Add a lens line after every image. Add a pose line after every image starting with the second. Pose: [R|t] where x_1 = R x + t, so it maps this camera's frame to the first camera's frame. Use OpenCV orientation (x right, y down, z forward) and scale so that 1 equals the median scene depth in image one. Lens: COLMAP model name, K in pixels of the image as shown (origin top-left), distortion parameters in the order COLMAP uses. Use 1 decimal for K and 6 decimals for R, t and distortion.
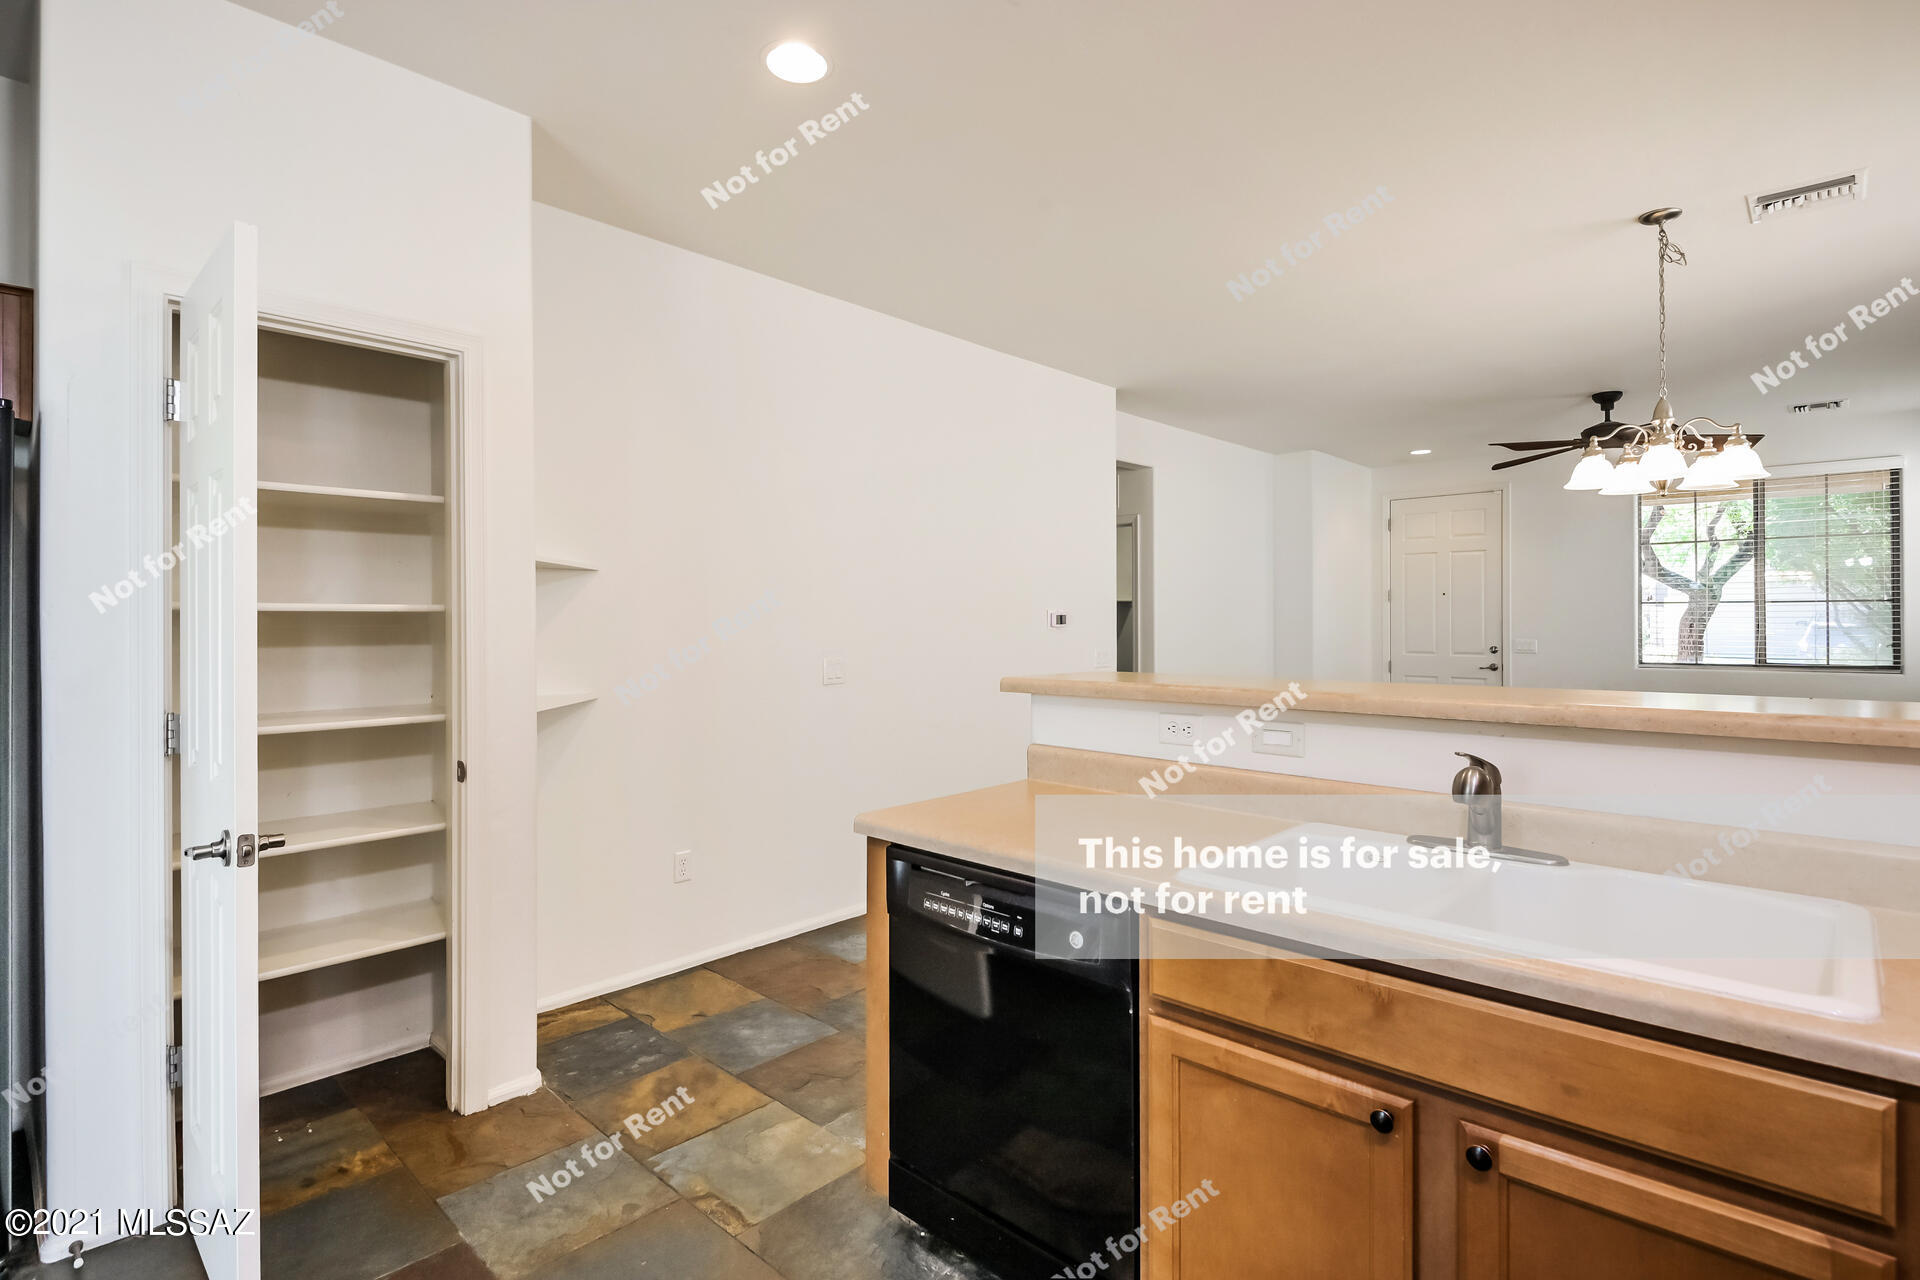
lens RADIAL K [[930.4, 0, 960.0], [0, 930.4, 640.0], [0, 0, 1]] dist [0.000255, -0.001358]
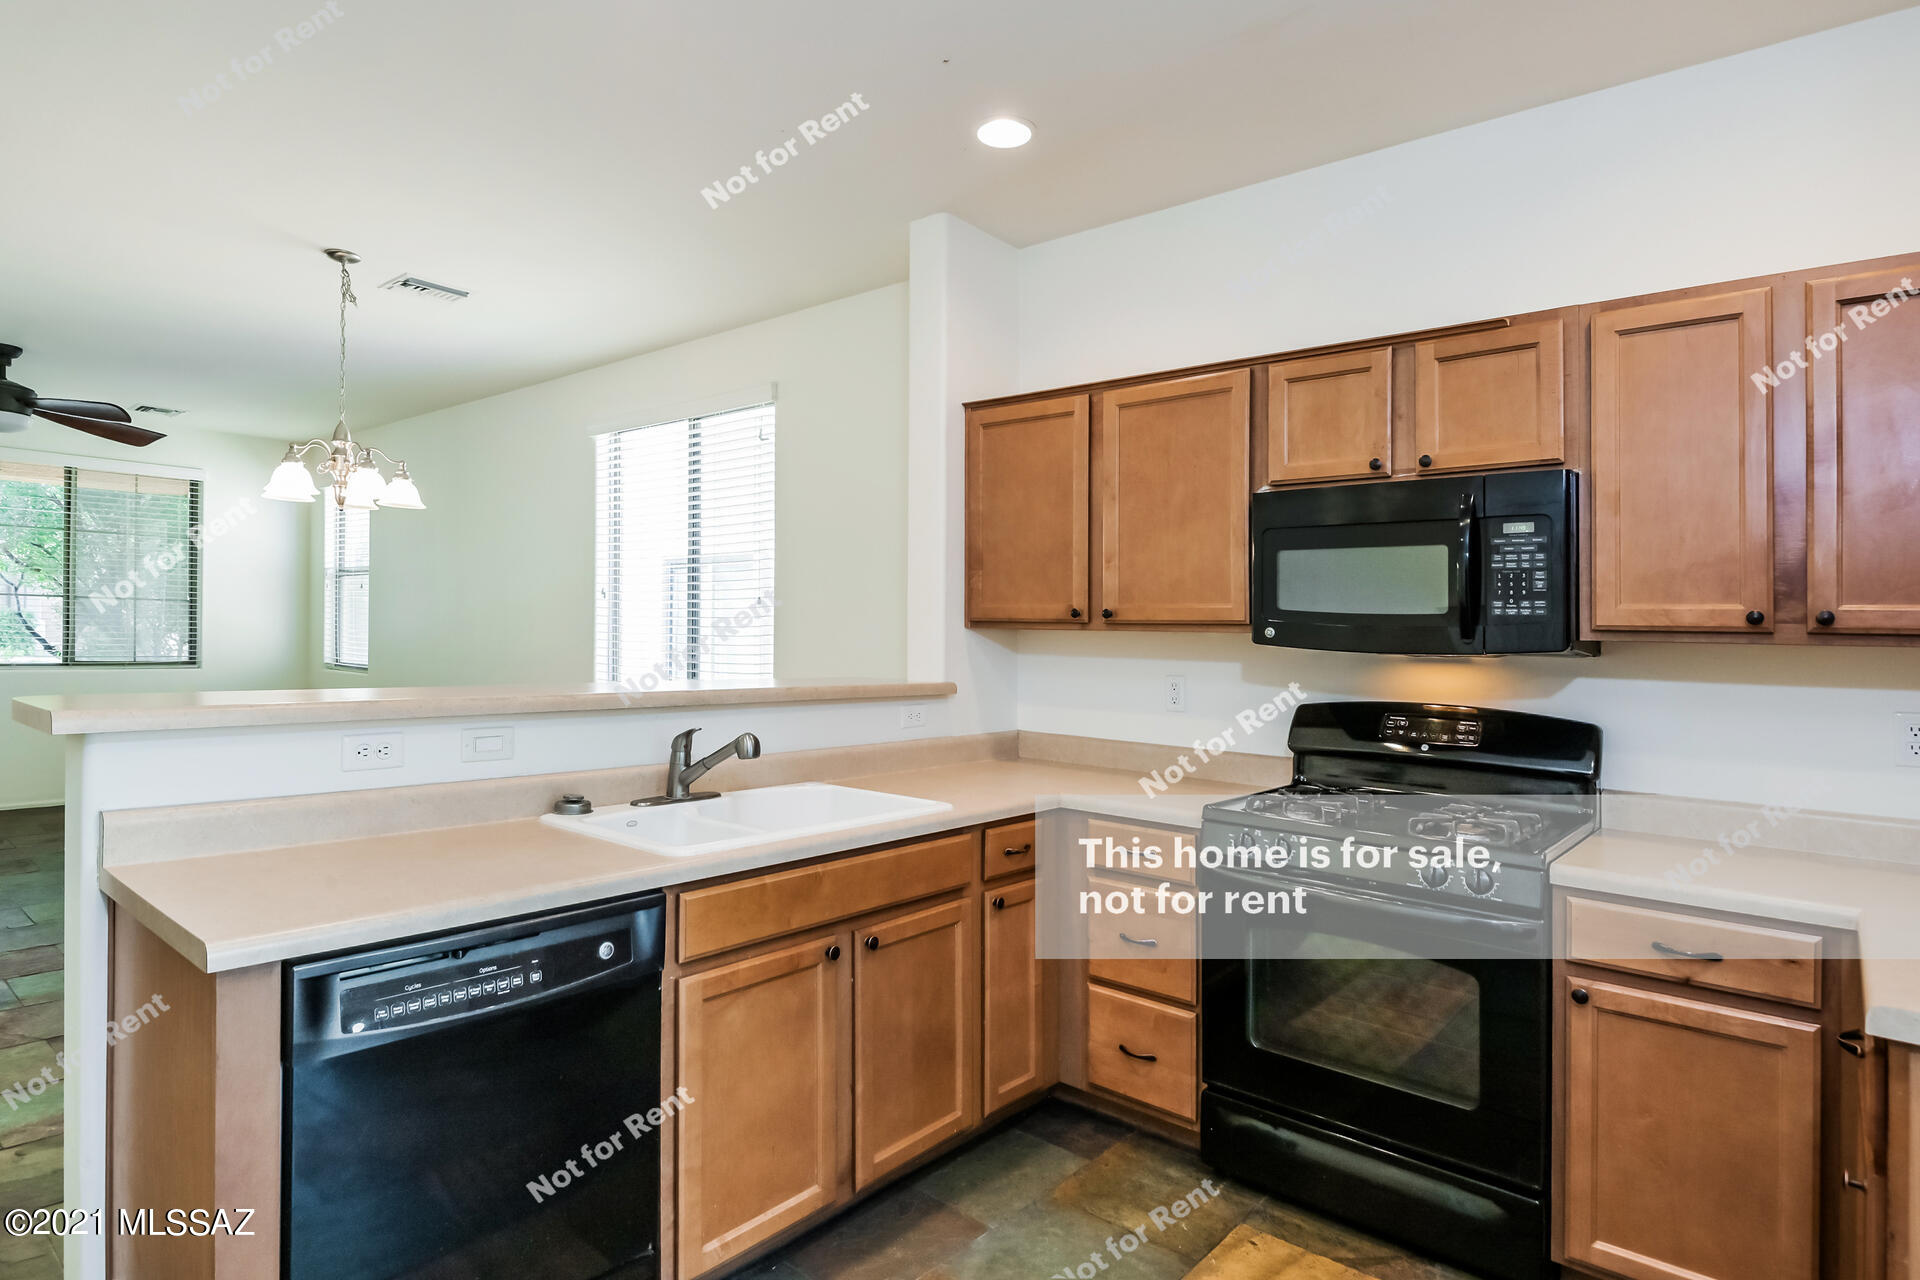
lens RADIAL K [[1024.0, 0, 960.0], [0, 1024.0, 640.0], [0, 0, 1]] dist [0.002515, -0.010832]
pose [[-0.055169, -0.004919, 0.998465, -0.258817], [-0.003399, 0.999983, 0.004738, -0.005619], [-0.998471, -0.003133, -0.055184, 0.174622]]
